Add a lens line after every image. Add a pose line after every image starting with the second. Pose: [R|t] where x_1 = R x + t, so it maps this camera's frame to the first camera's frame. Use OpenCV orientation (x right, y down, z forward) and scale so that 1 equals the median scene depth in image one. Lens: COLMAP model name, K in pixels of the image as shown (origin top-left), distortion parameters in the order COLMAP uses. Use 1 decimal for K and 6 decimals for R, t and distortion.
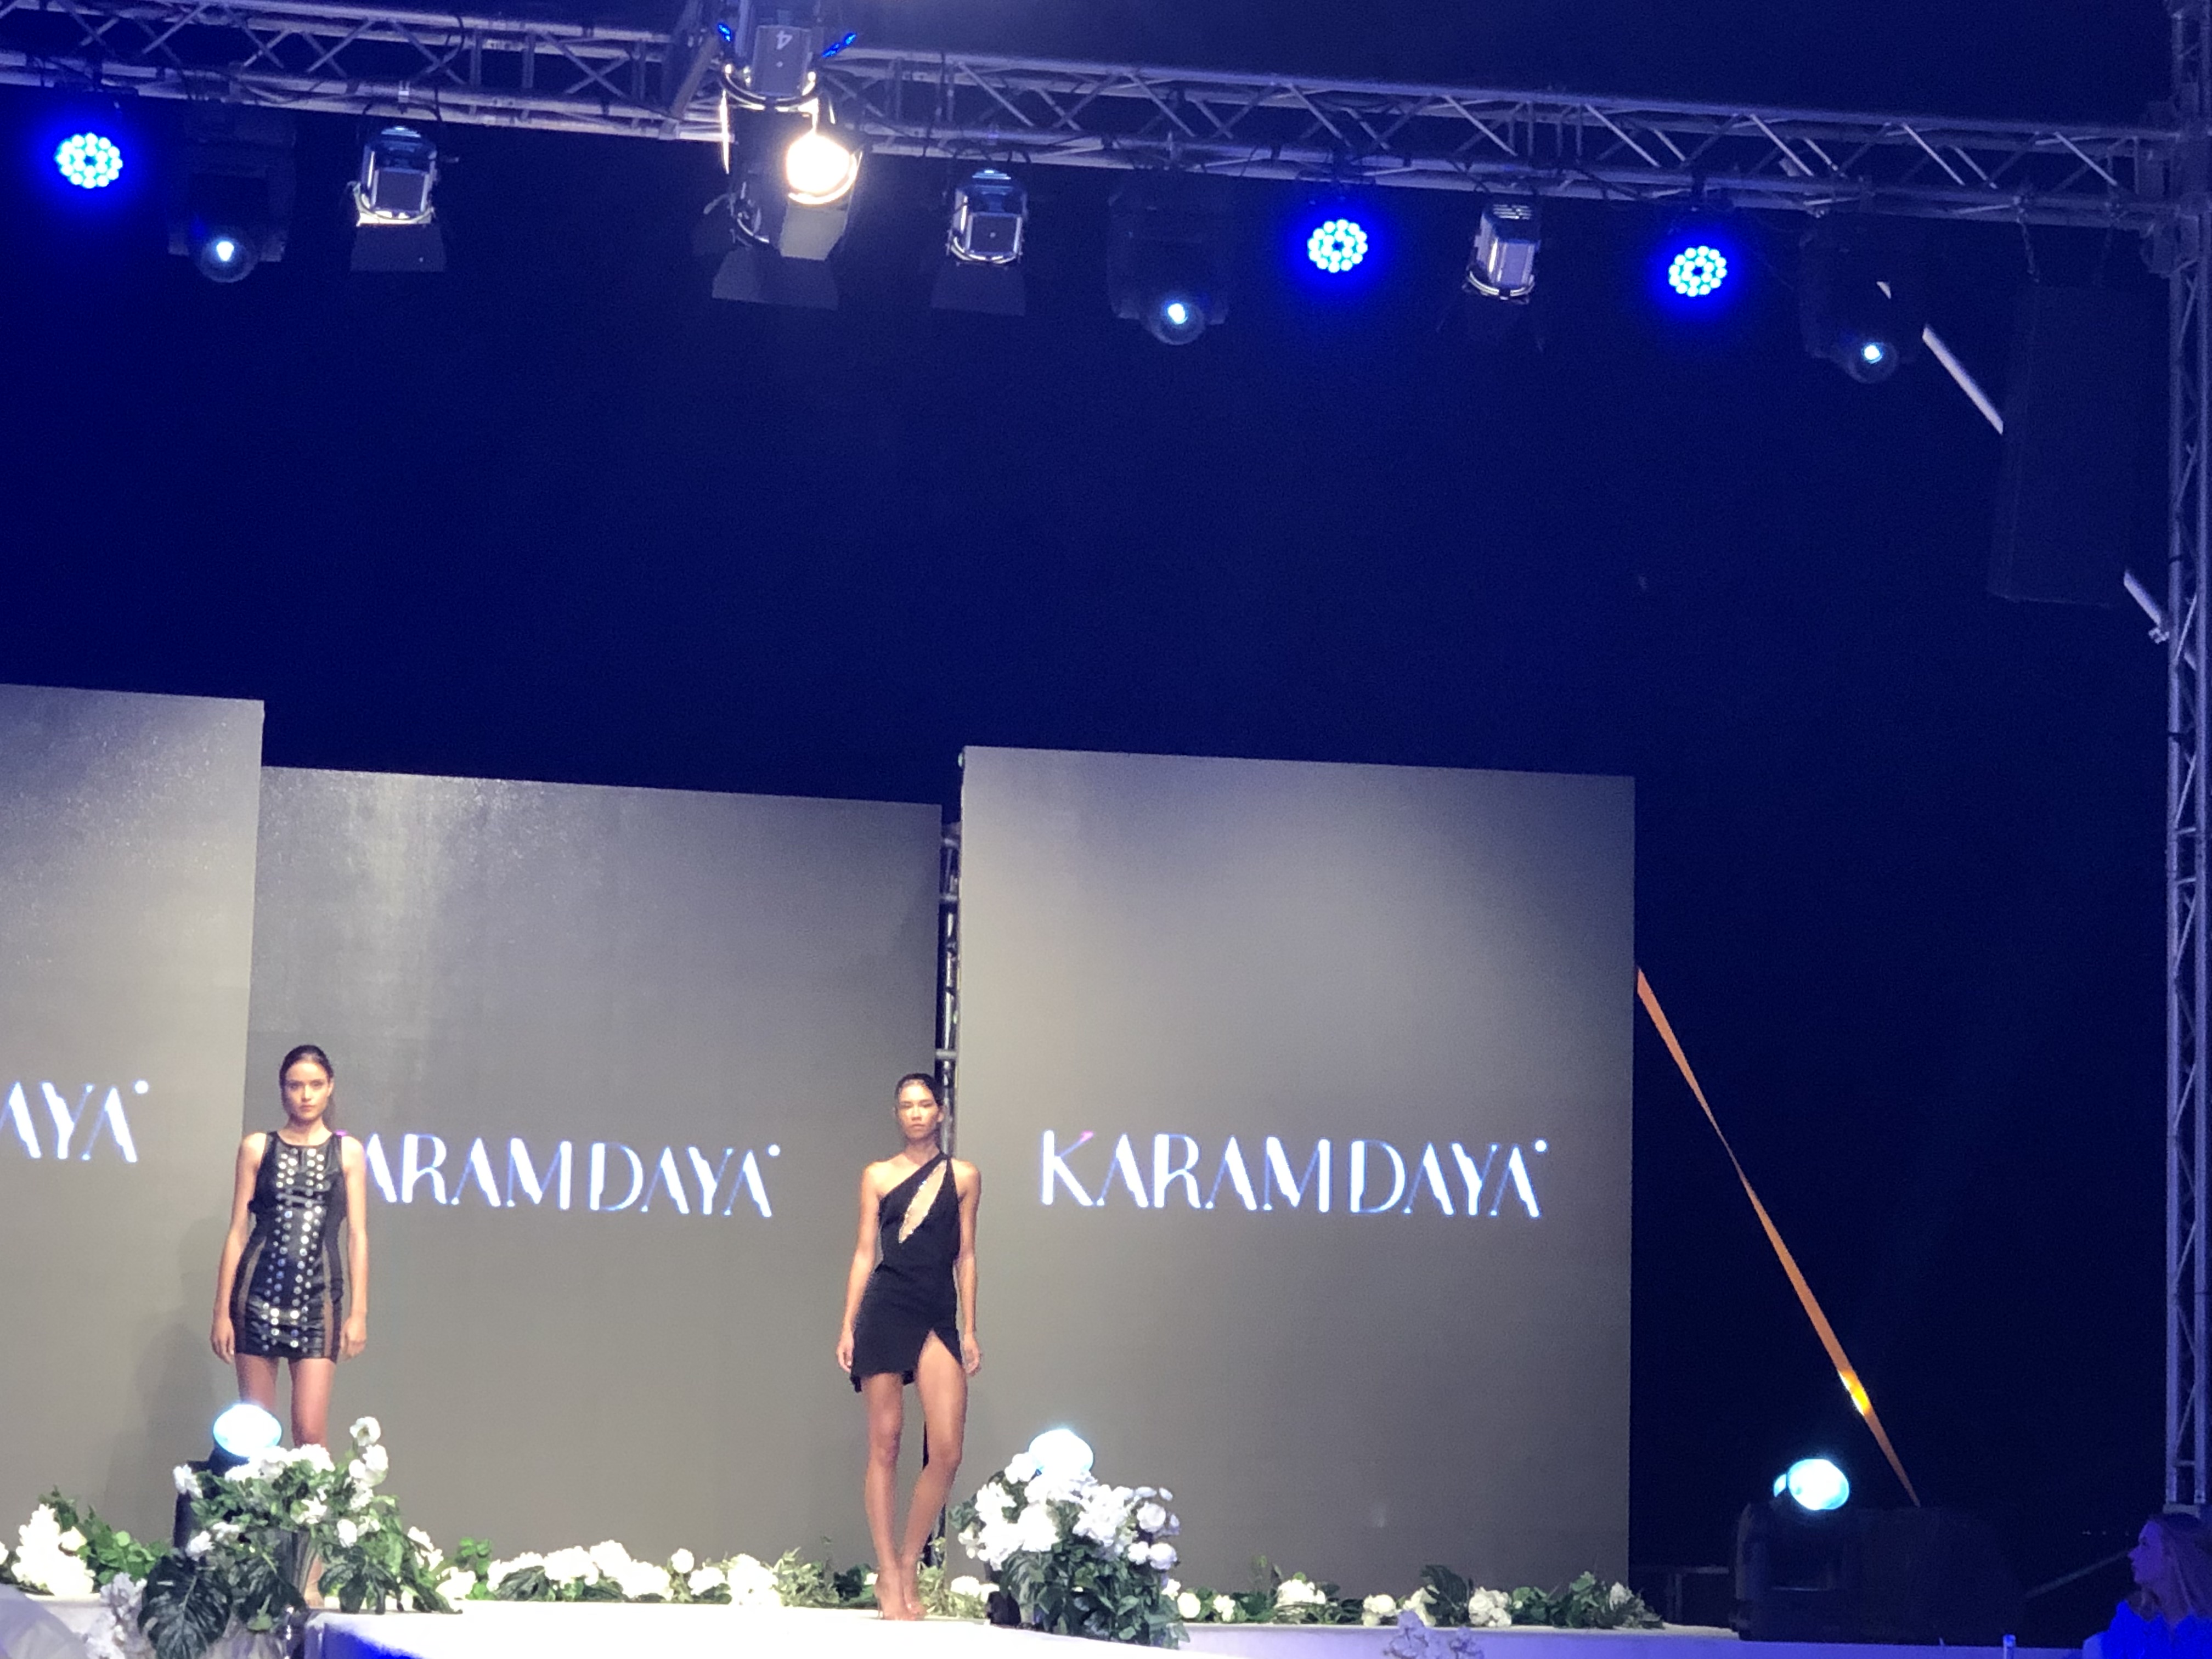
lens RADIAL K [[5728.8, 0, 1106.0], [0, 5728.8, 829.5], [0, 0, 1]] dist [-0.240986, 4.319992]
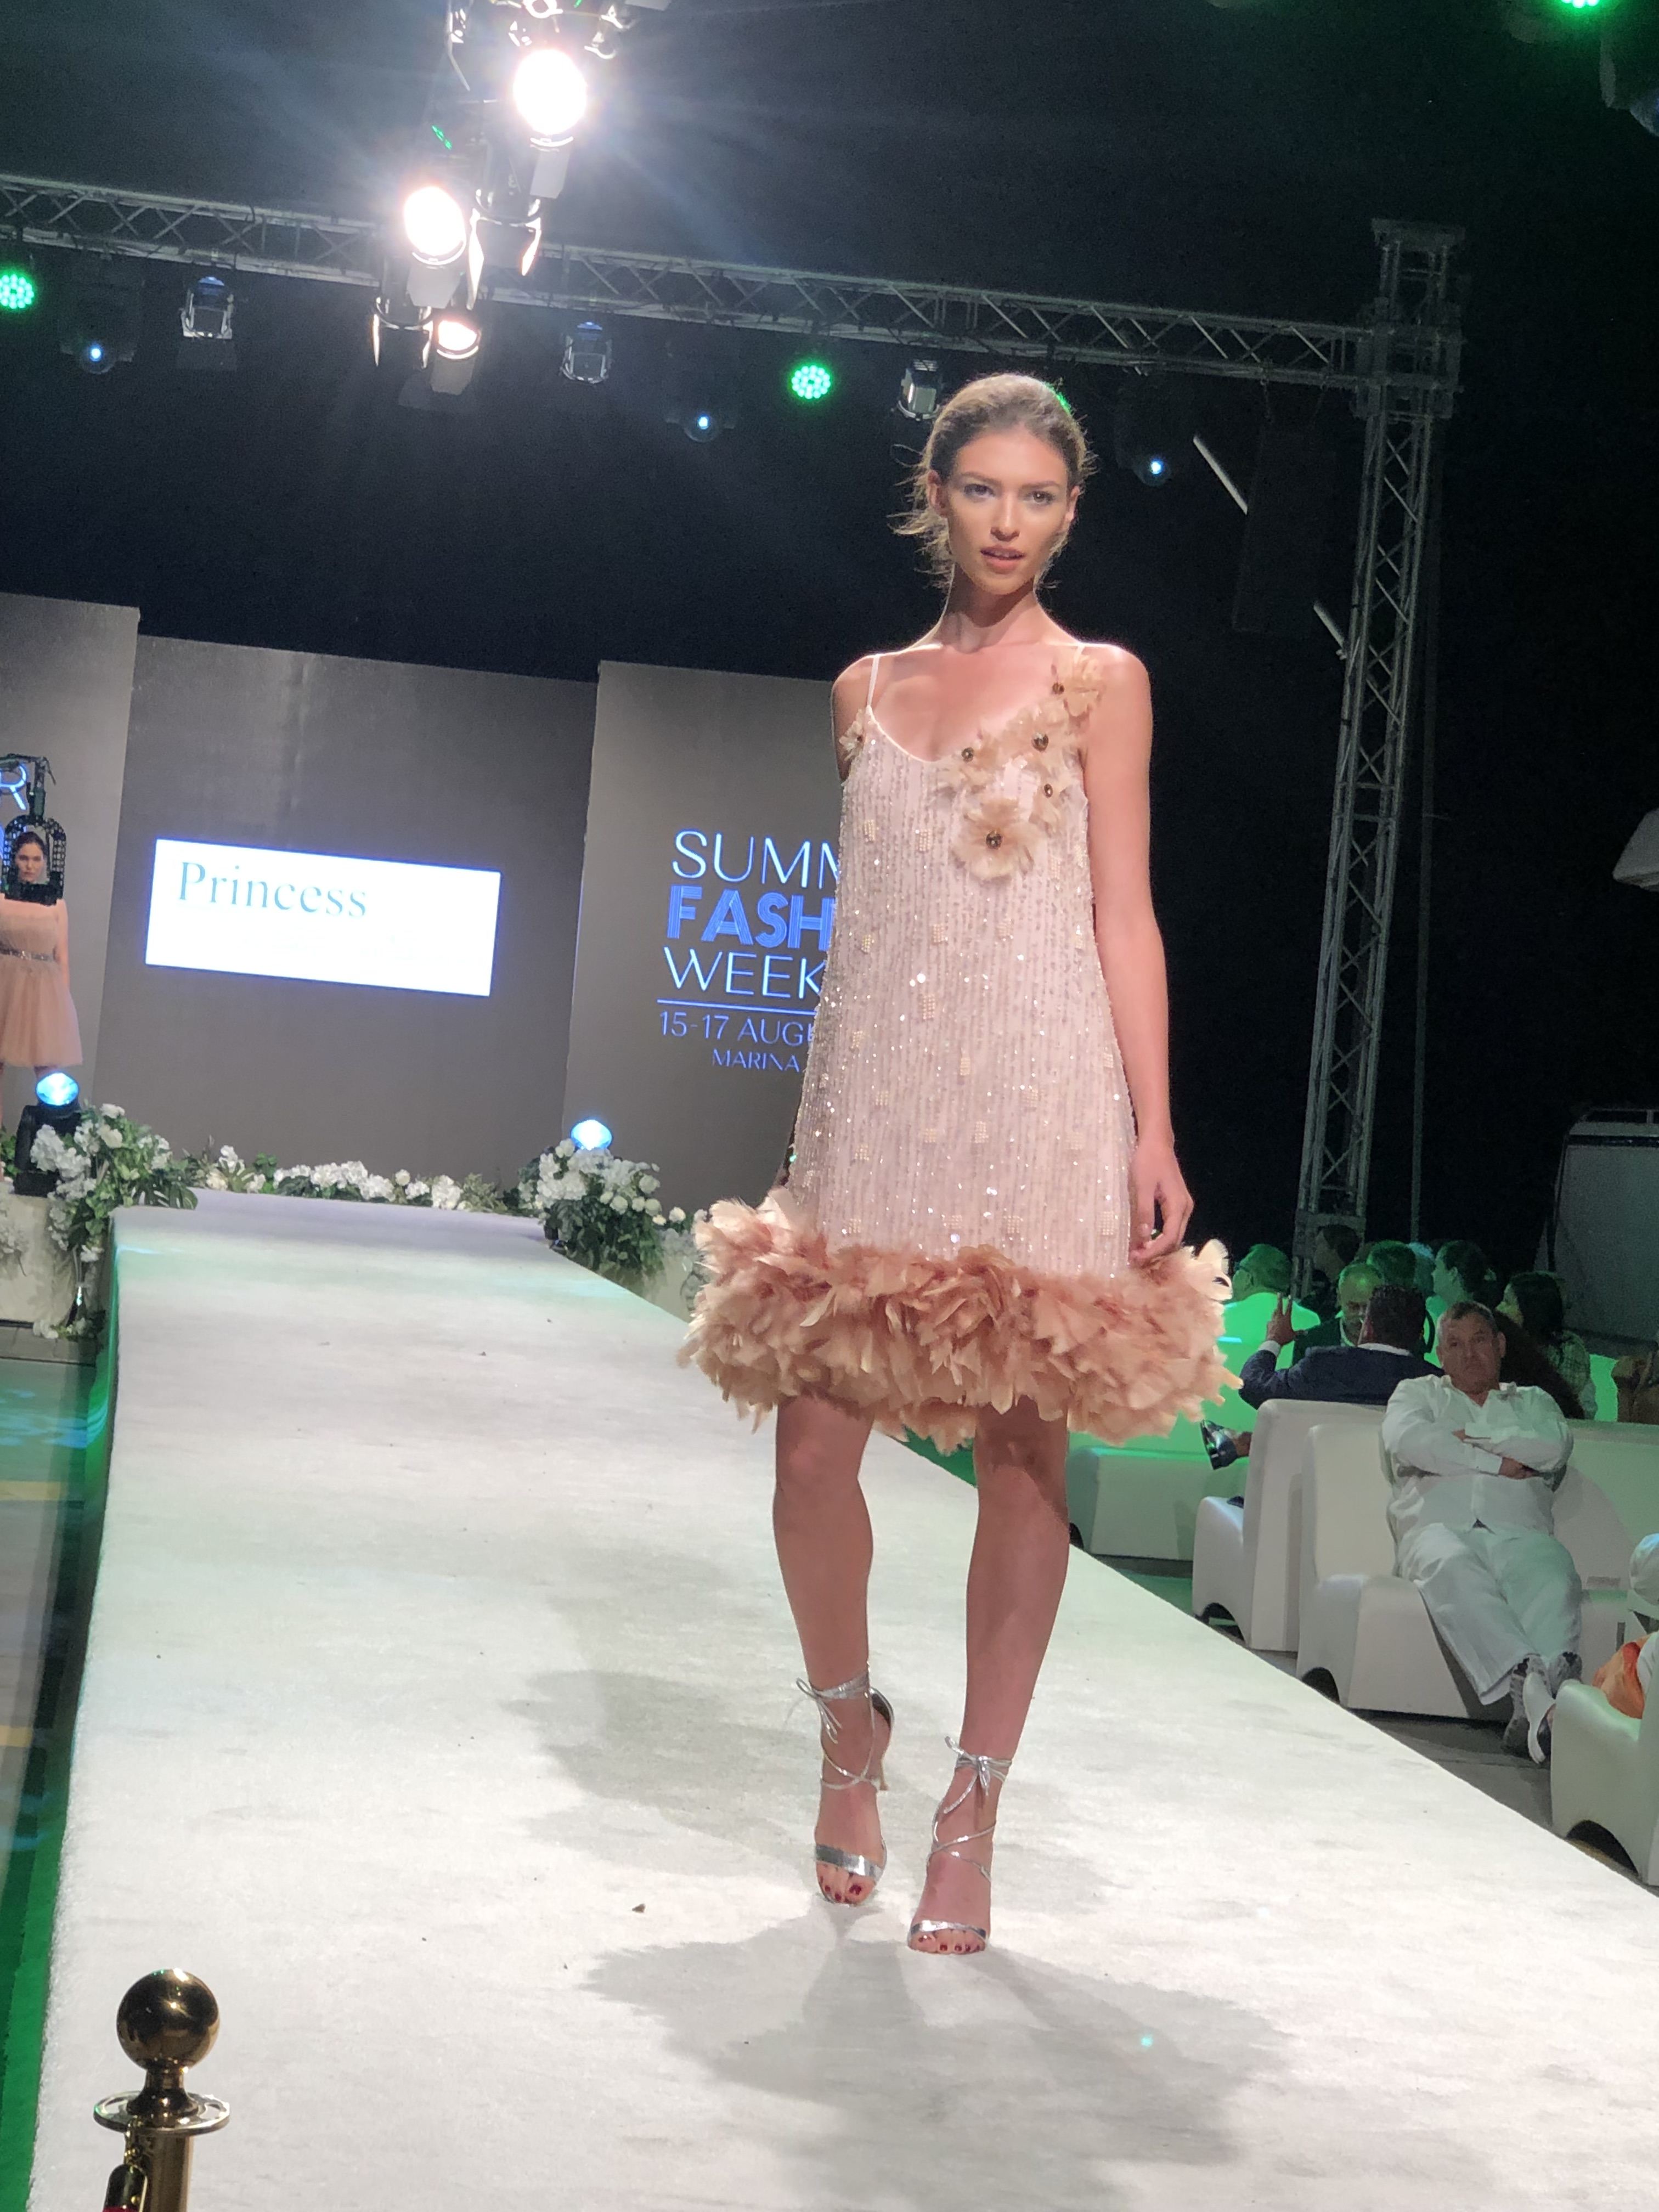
lens RADIAL K [[4886.5, 0, 861.1], [0, 4886.5, 1107.5], [0, 0, 1]] dist [-0.089873, 1.838918]
pose [[0.997166, 0.064486, -0.038757, 0.116552], [-0.059287, 0.990646, 0.122907, -0.068990], [0.046320, -0.120261, 0.991661, -0.340731]]
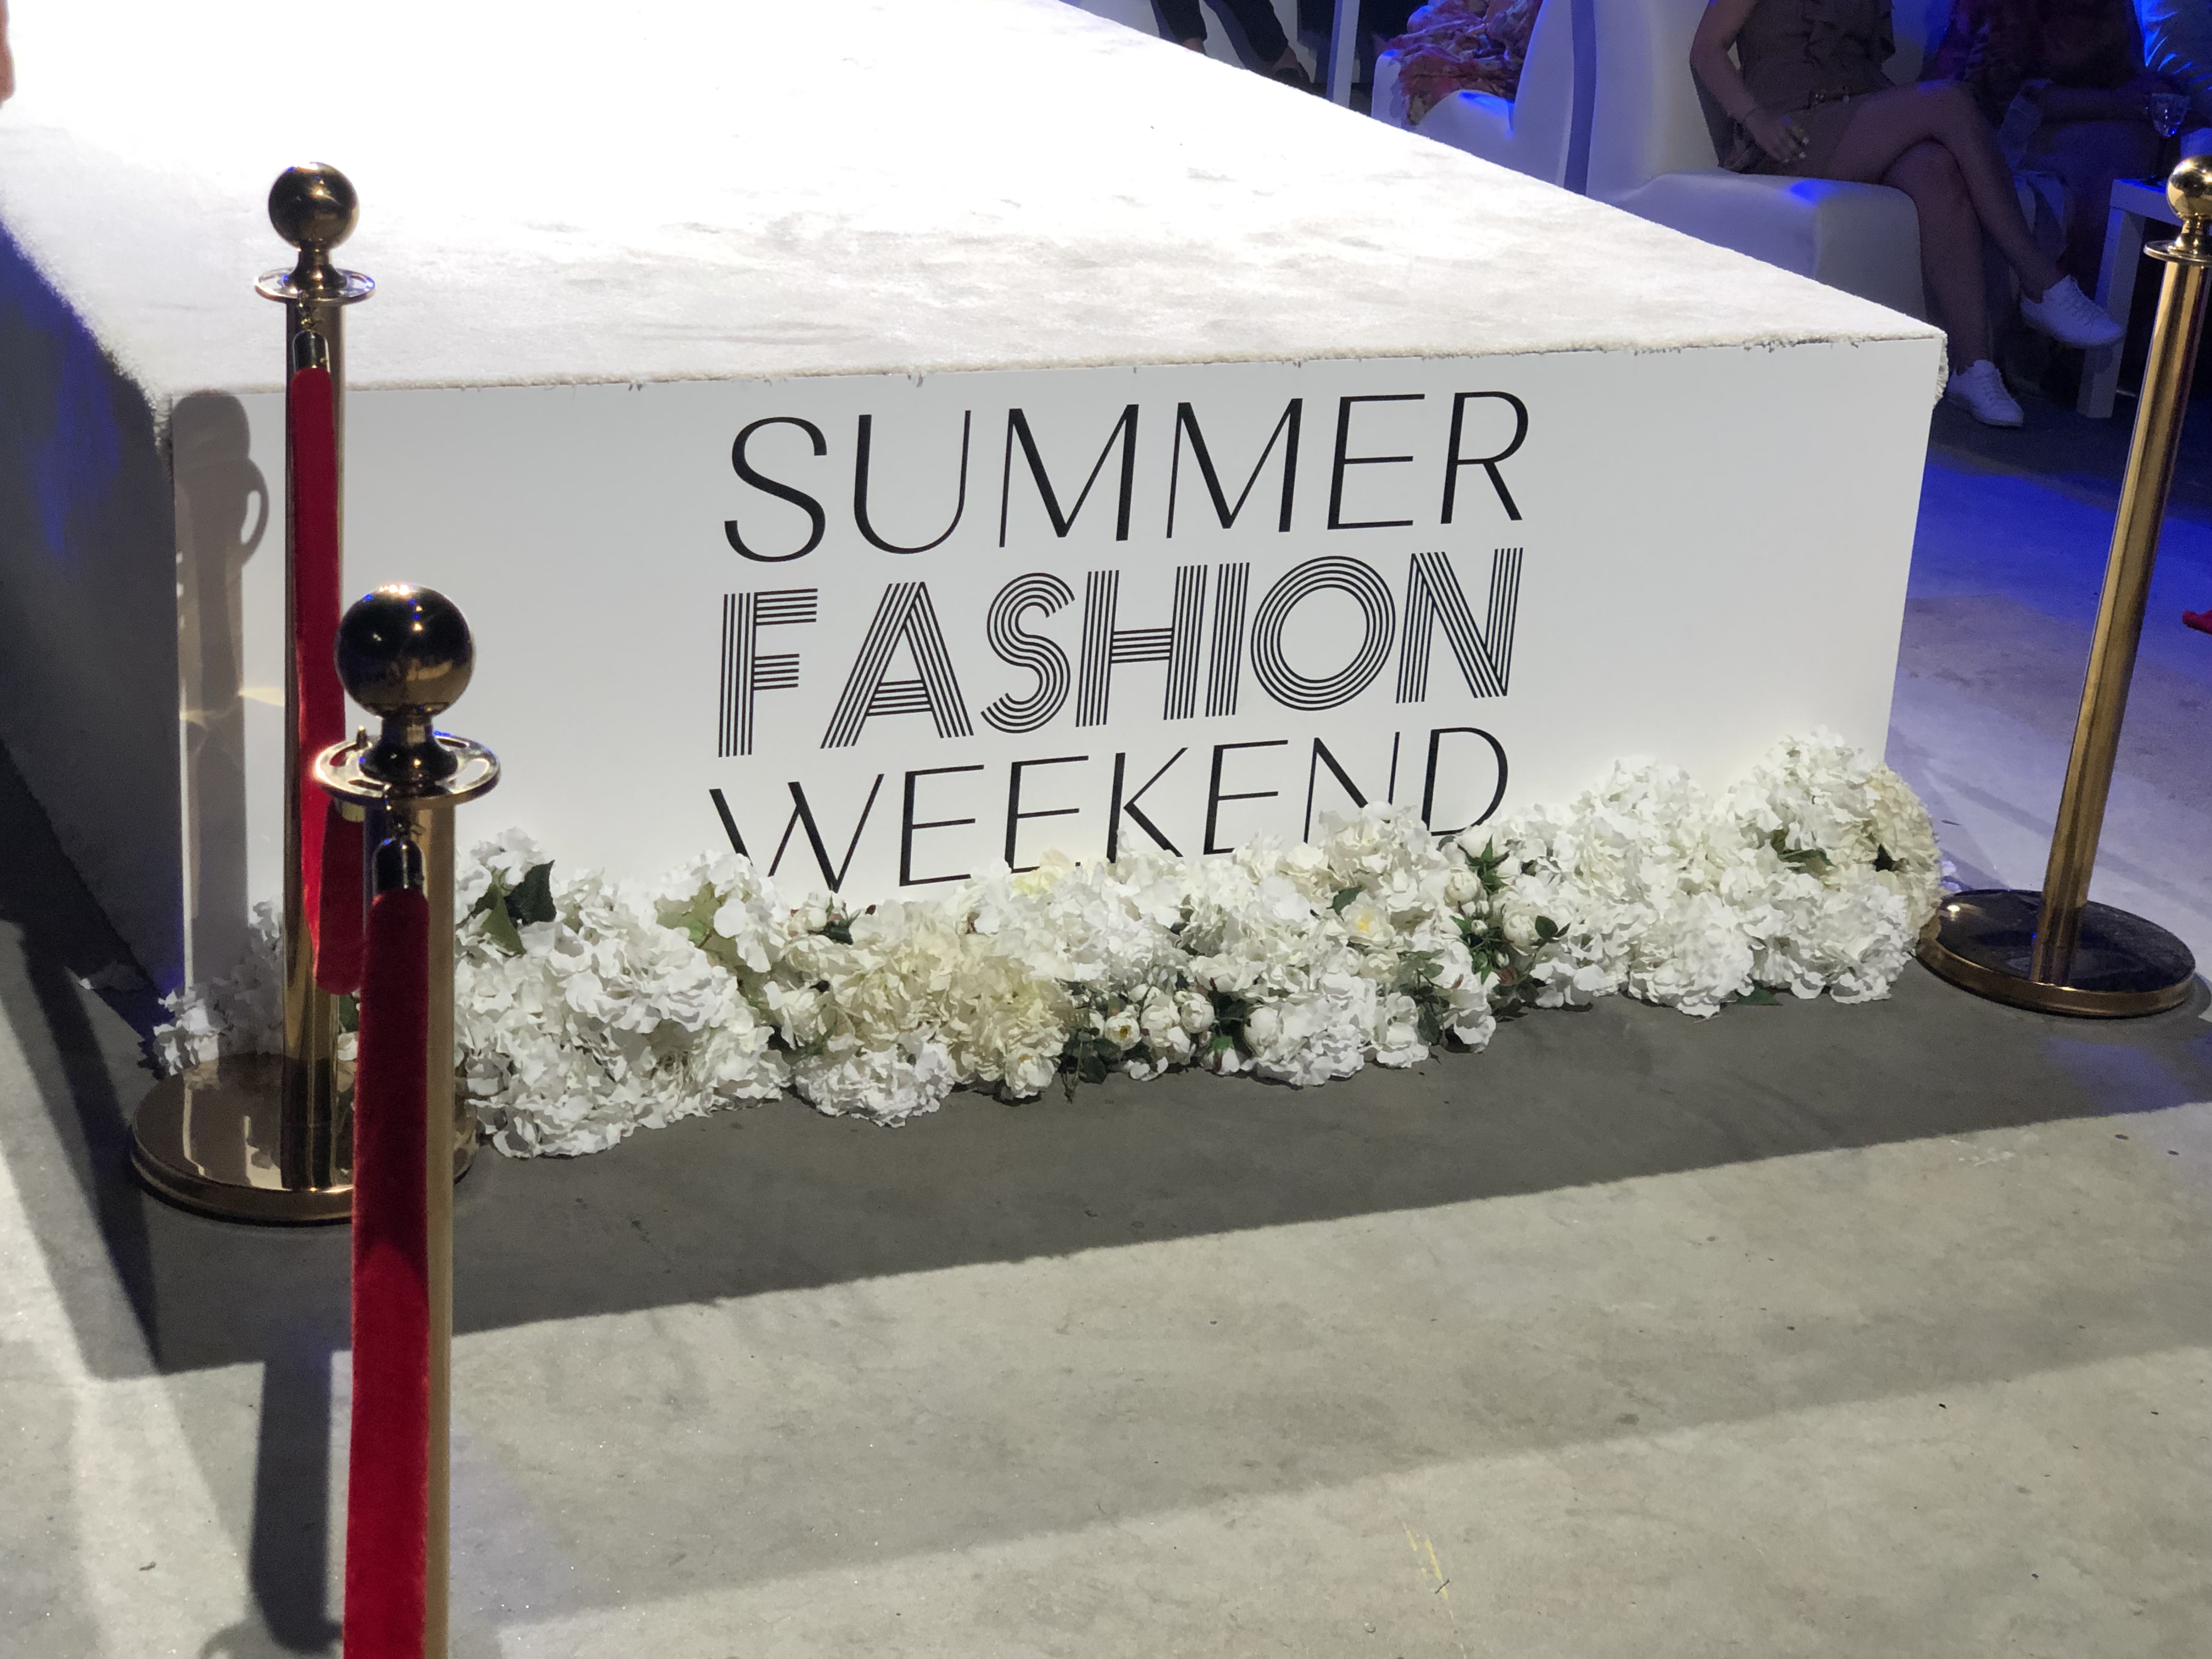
lens RADIAL K [[3666.1, 0, 1125.6], [0, 3666.1, 829.2], [0, 0, 1]] dist [-0.080257, 1.181251]
pose [[0.967790, -0.043245, 0.248019, 0.075149], [-0.076418, 0.888200, 0.453057, -0.060286], [-0.239883, -0.457416, 0.856286, -0.317092]]
